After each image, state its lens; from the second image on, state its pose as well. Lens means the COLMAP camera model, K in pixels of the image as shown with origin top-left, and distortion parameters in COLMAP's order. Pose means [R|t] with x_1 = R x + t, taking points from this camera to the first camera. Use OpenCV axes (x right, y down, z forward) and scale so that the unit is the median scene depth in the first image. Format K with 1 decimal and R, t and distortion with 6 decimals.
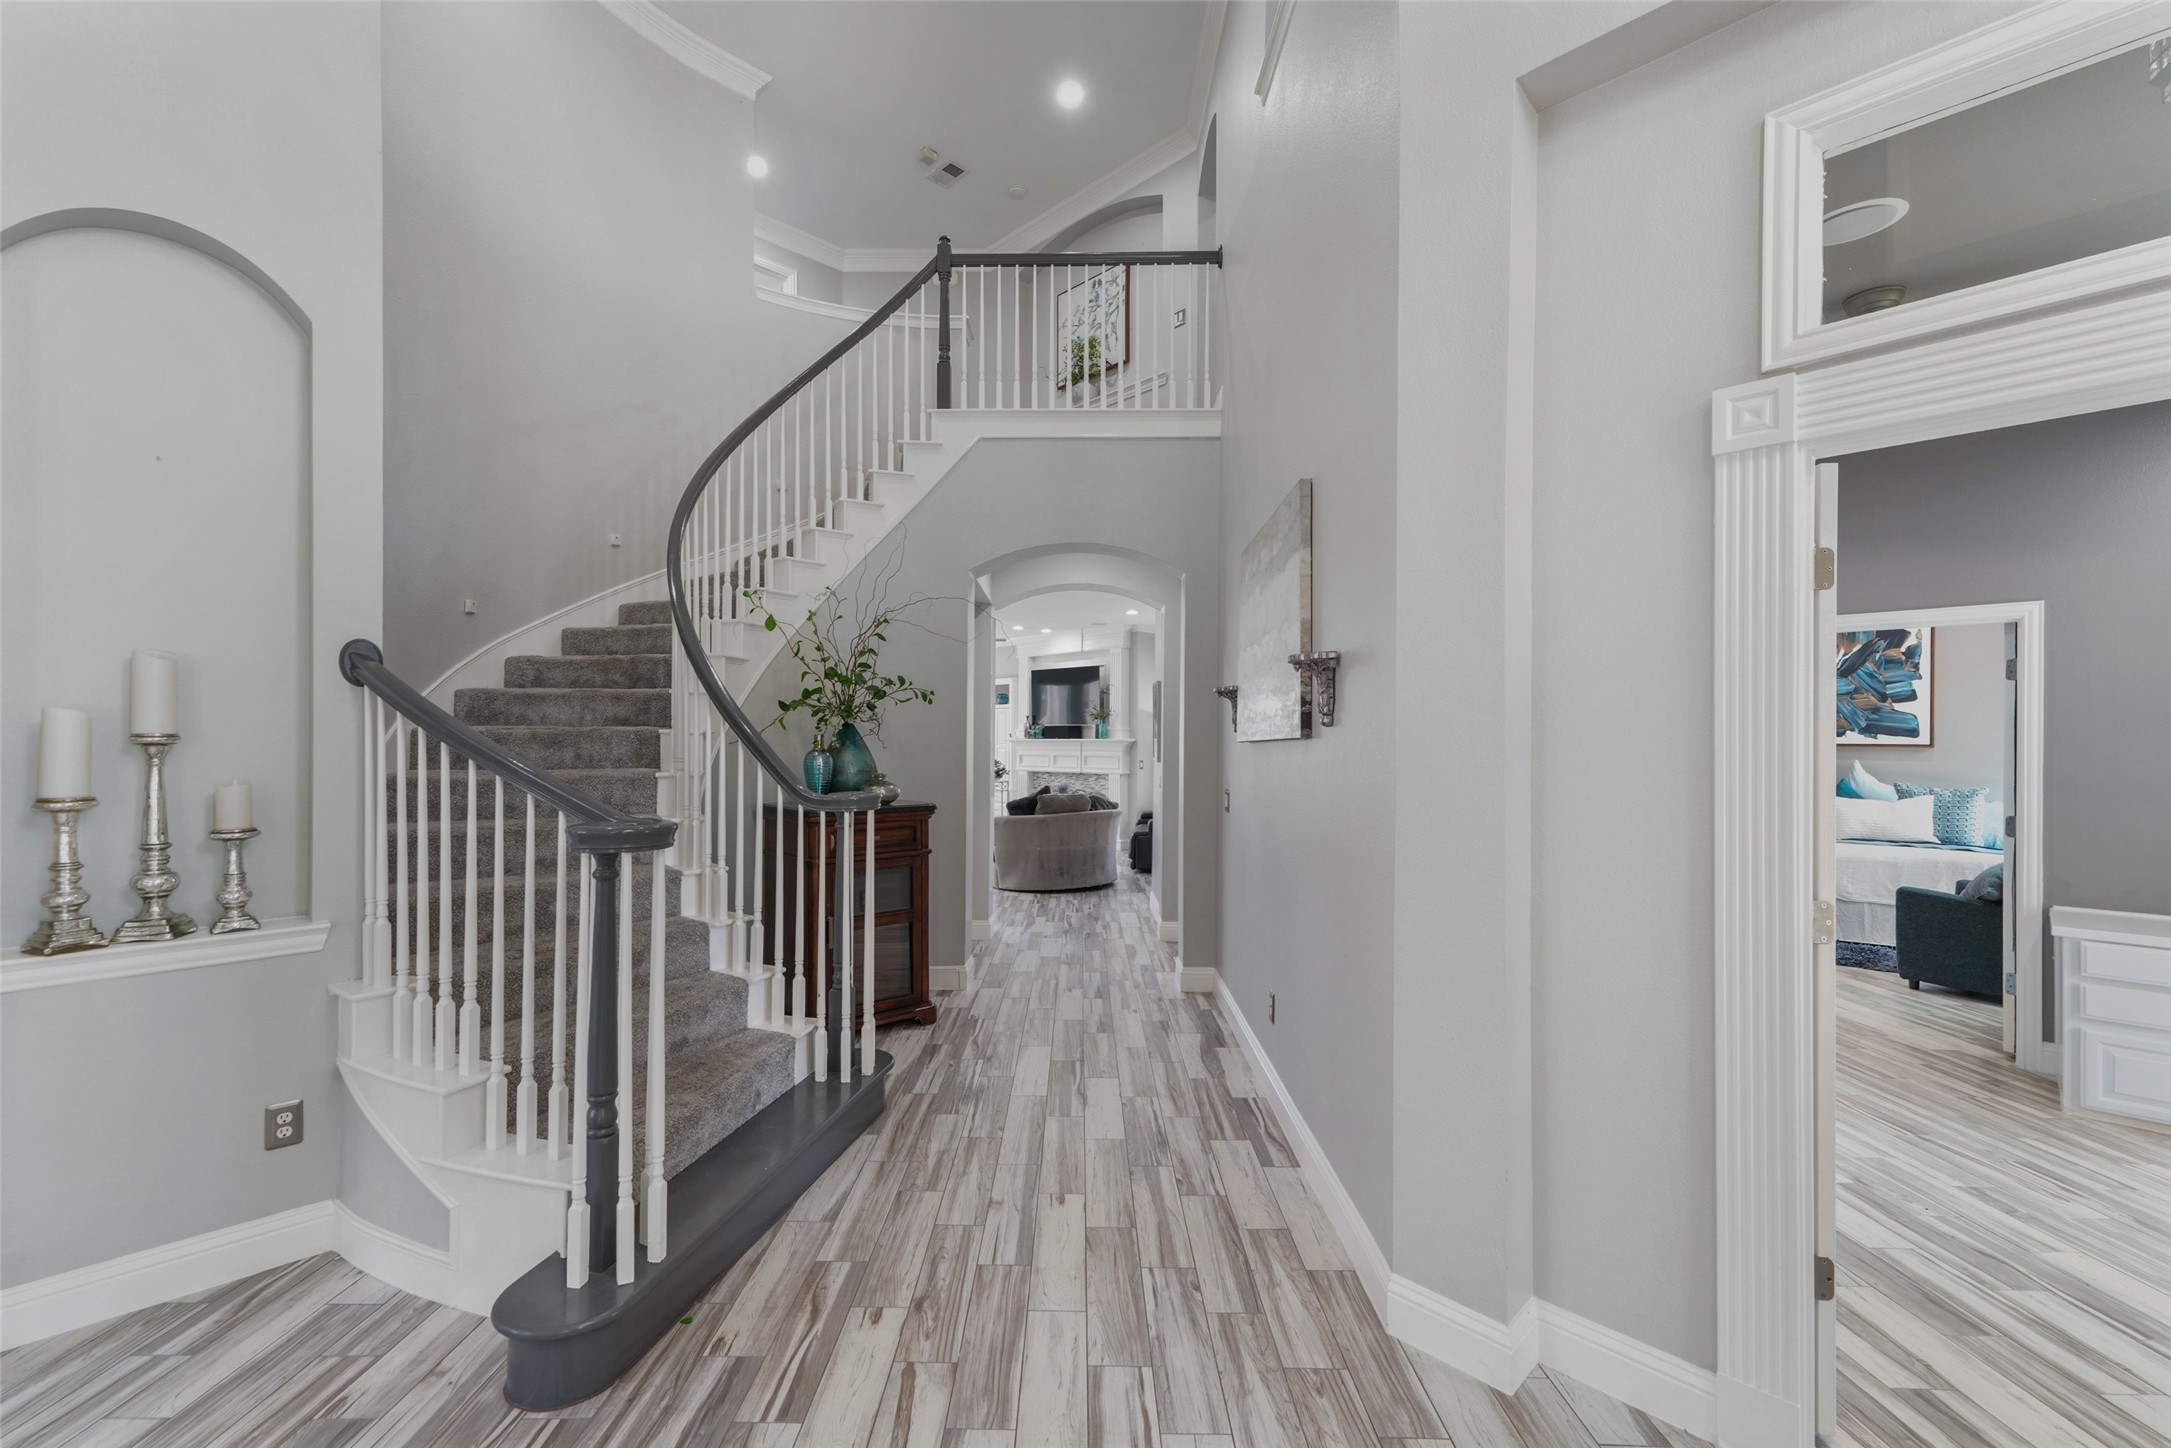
lens RADIAL K [[899.4, 0, 1076.5], [0, 899.4, 727.6], [0, 0, 1]] dist [0.008284, -0.001638]
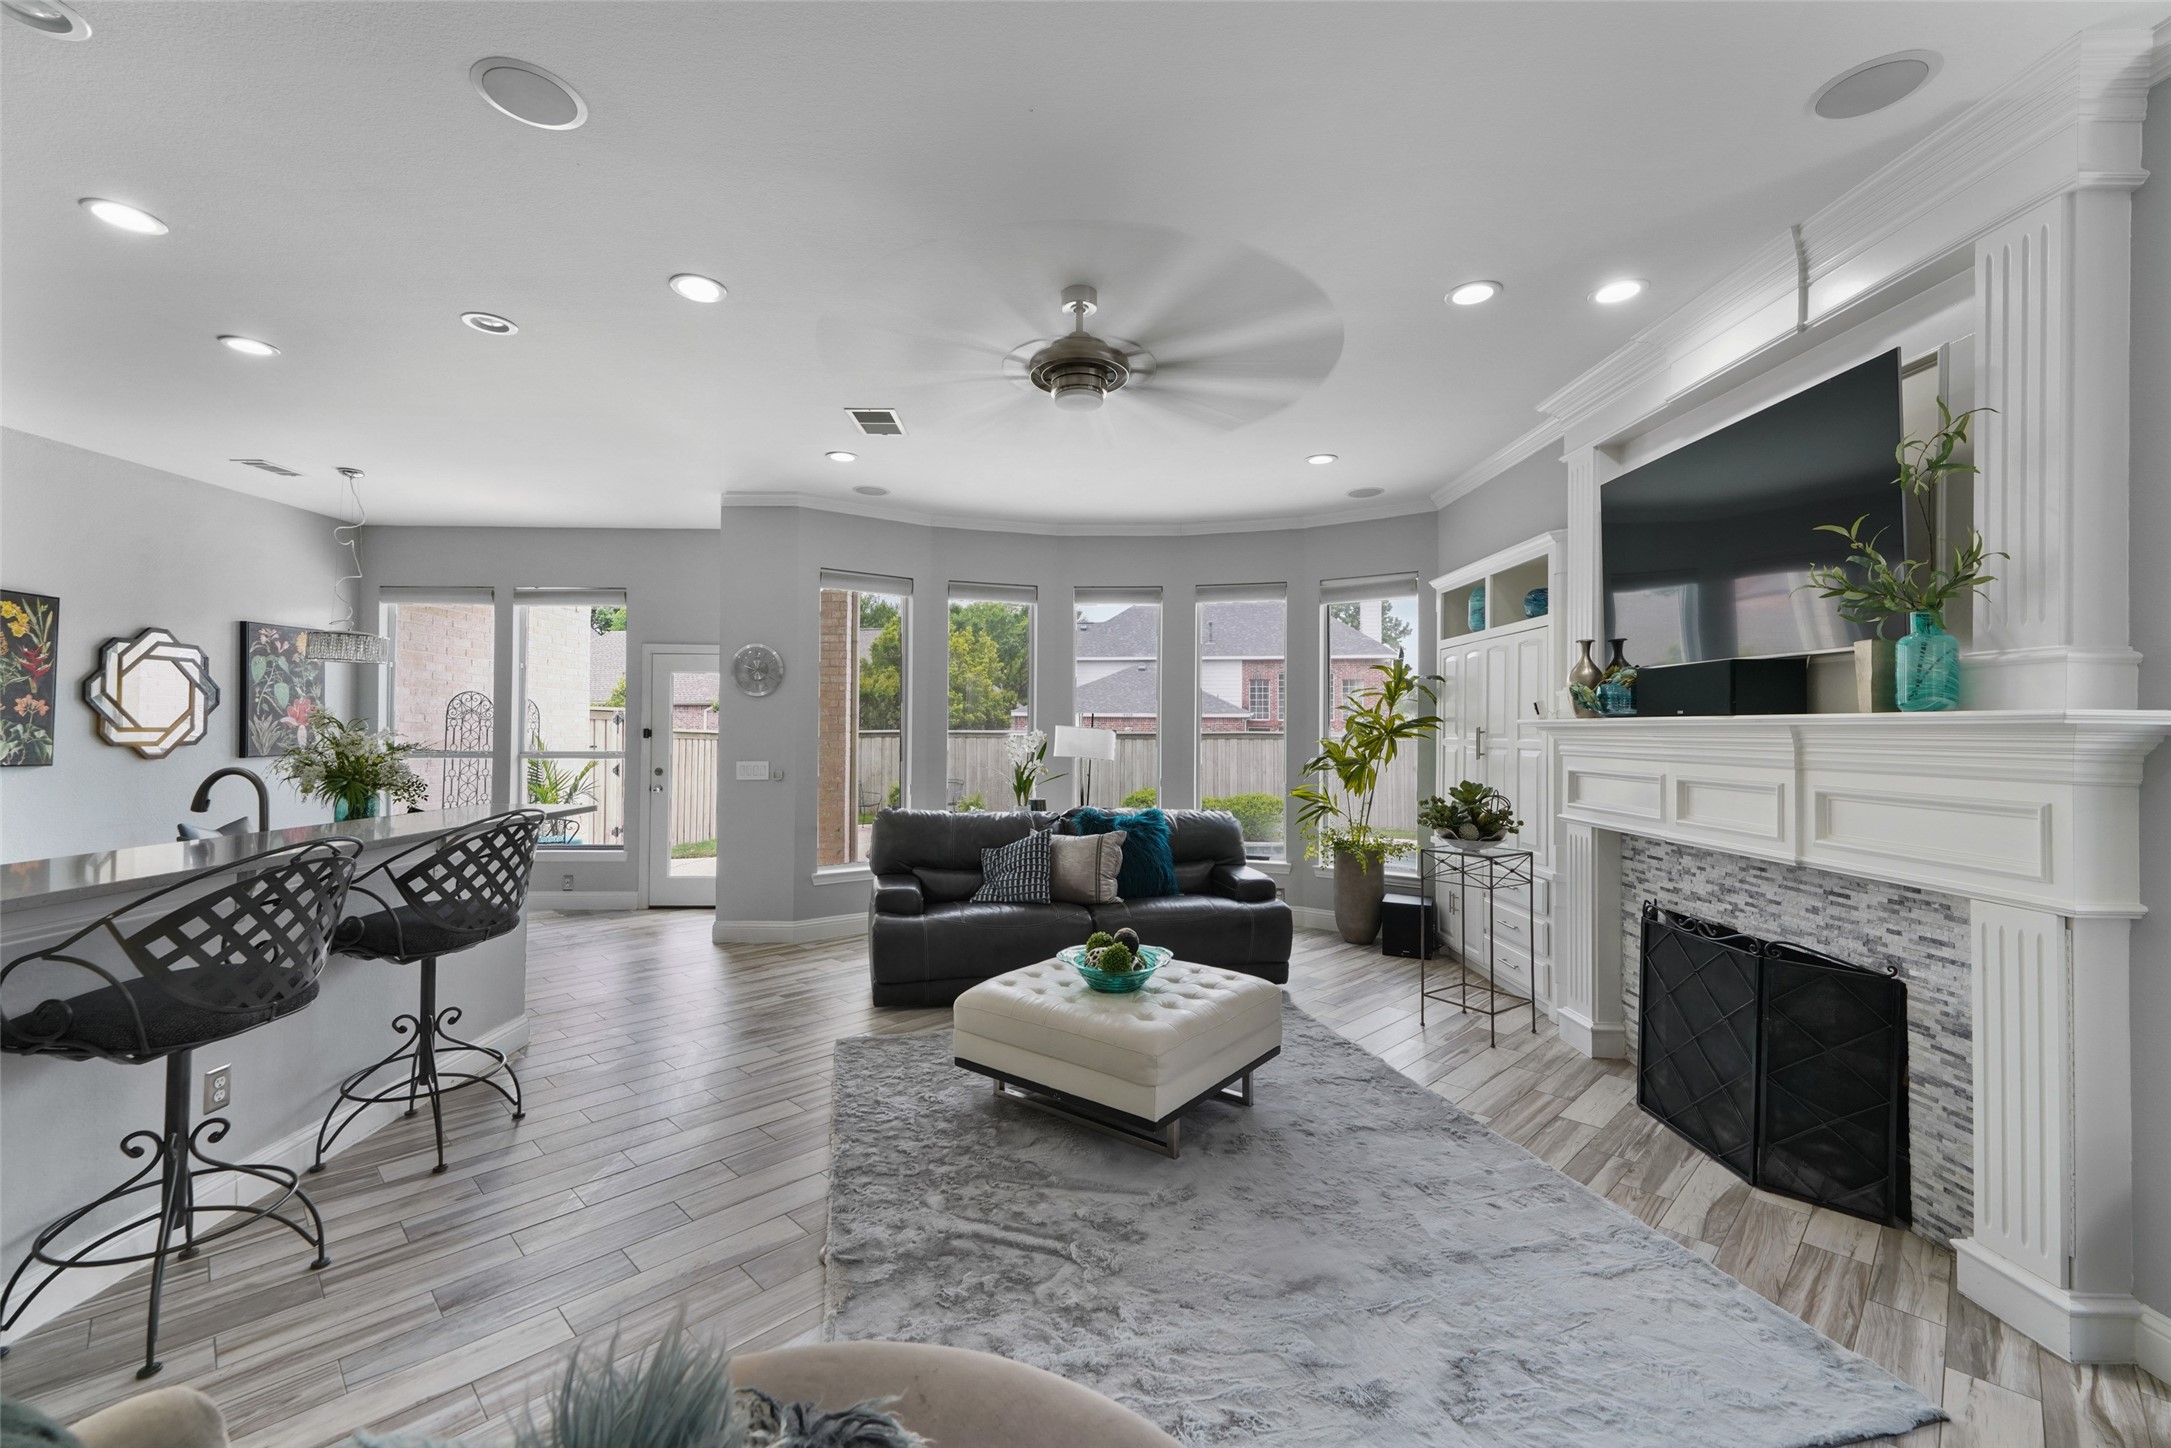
lens RADIAL K [[899.4, 0, 1085.0], [0, 899.4, 707.7], [0, 0, 1]] dist [0.008284, -0.001638]
pose [[0.733038, -0.001081, -0.680187, 0.026708], [-0.010274, 0.999867, -0.012662, 0.014862], [0.680111, 0.016270, 0.732929, 0.700828]]
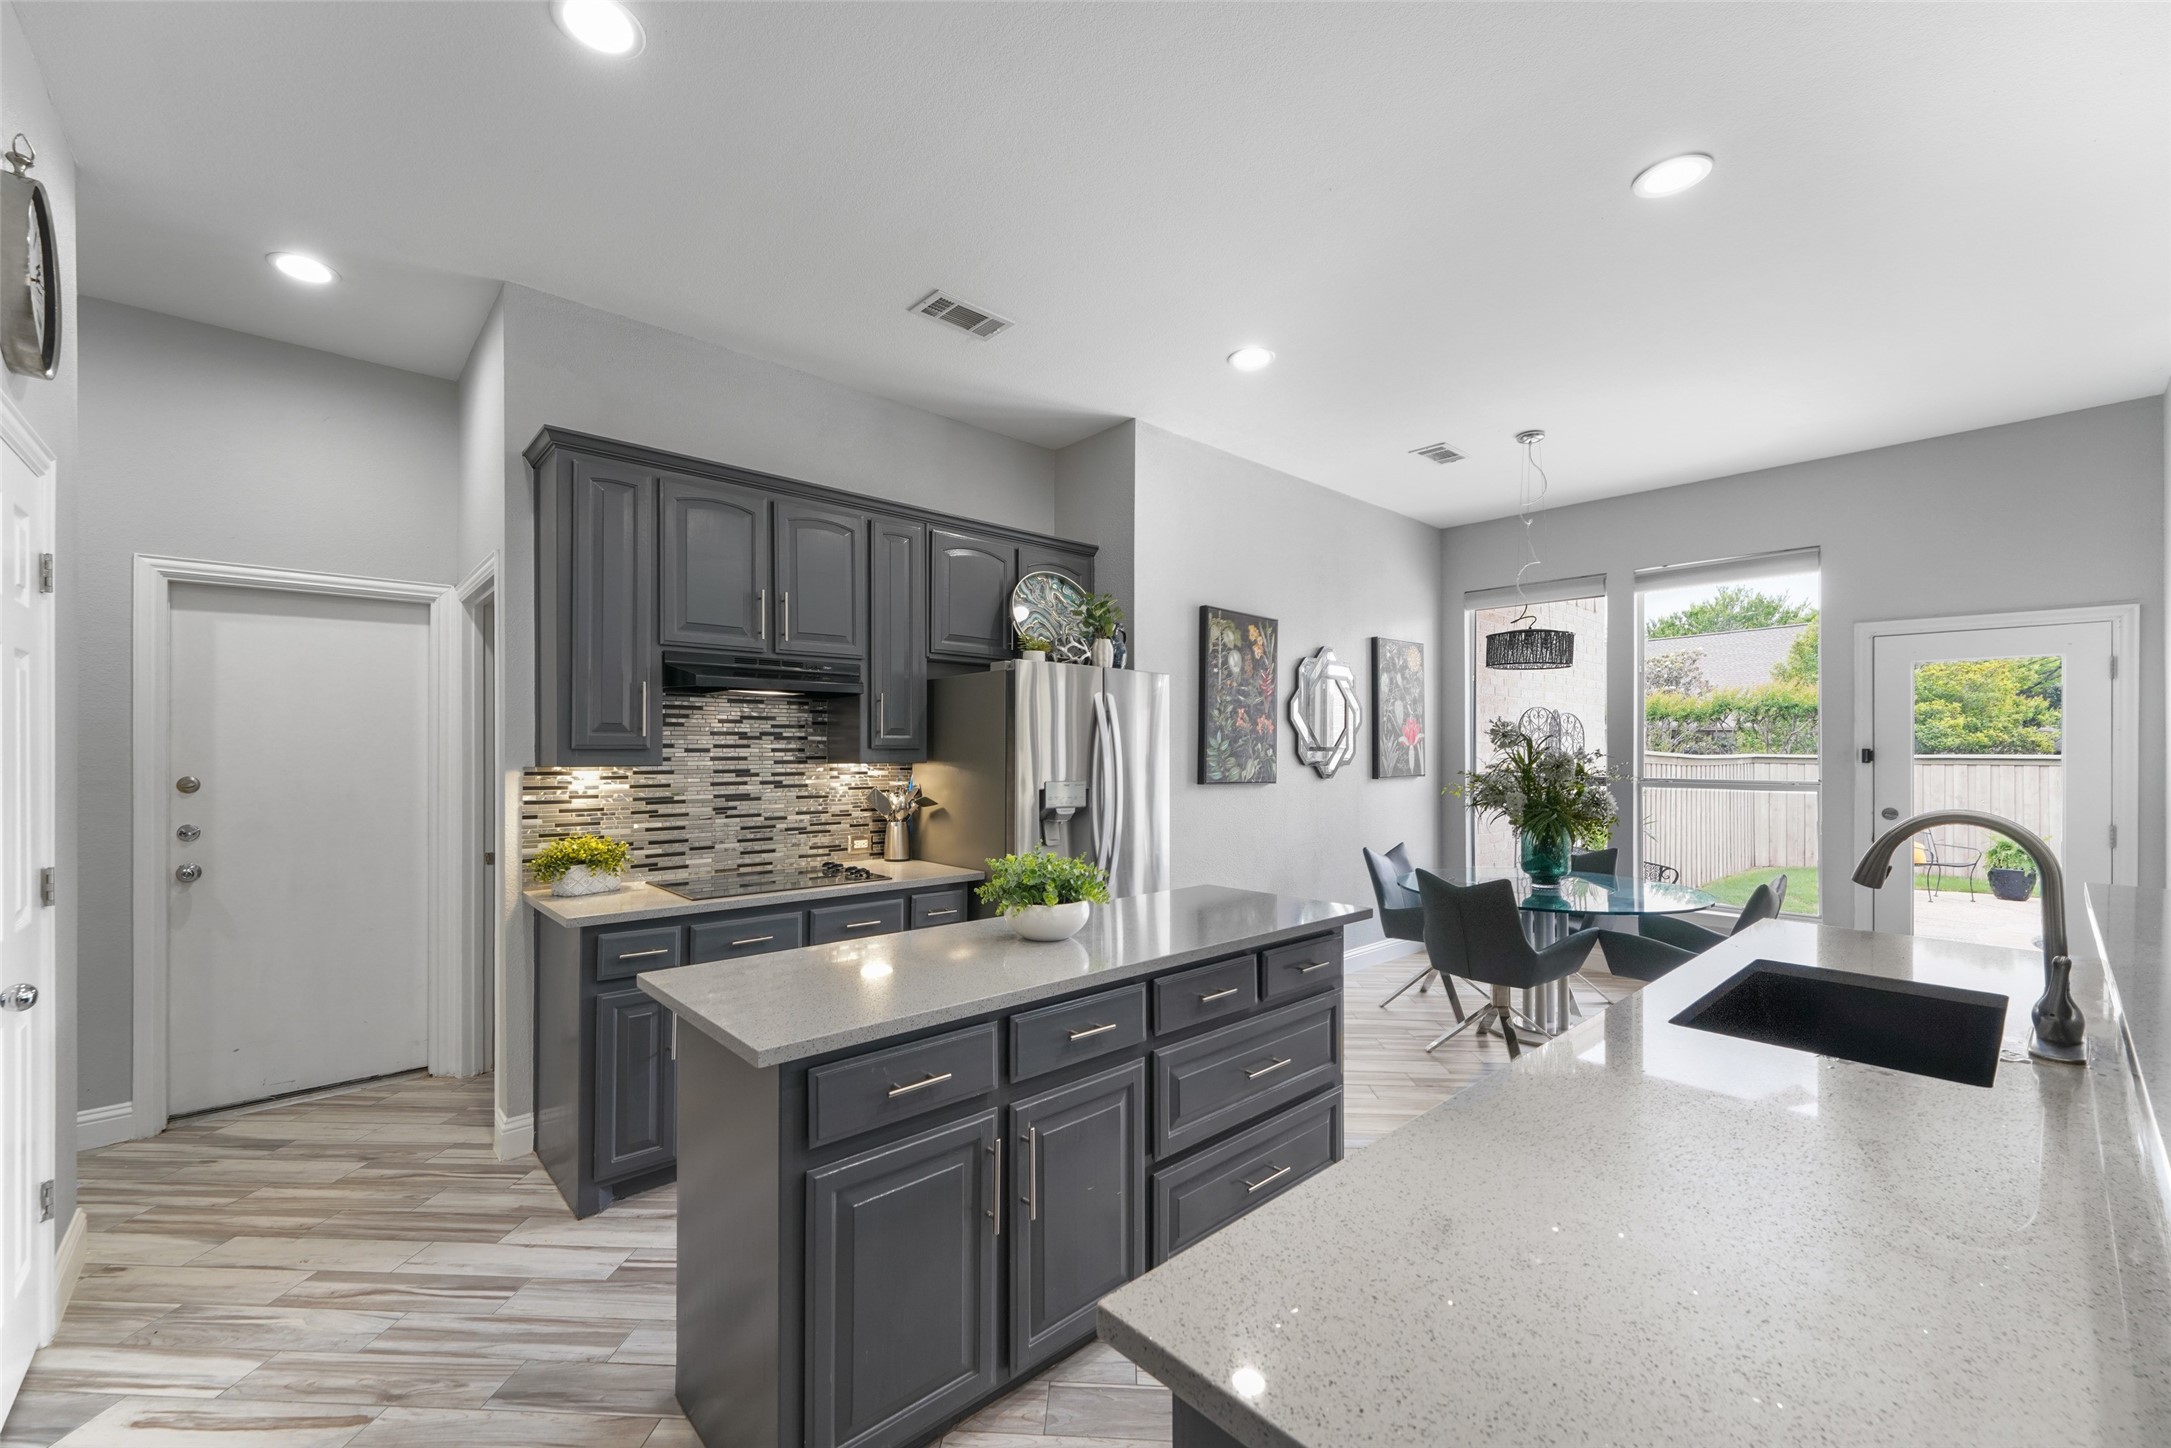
lens RADIAL K [[863.7, 0, 1059.4], [0, 863.7, 743.3], [0, 0, 1]] dist [0.002750, -0.000151]
pose [[-0.035893, 0.003634, -0.999349, -0.175162], [-0.001152, 0.999993, 0.003678, 0.020265], [0.999355, 0.001283, -0.035888, 0.604999]]
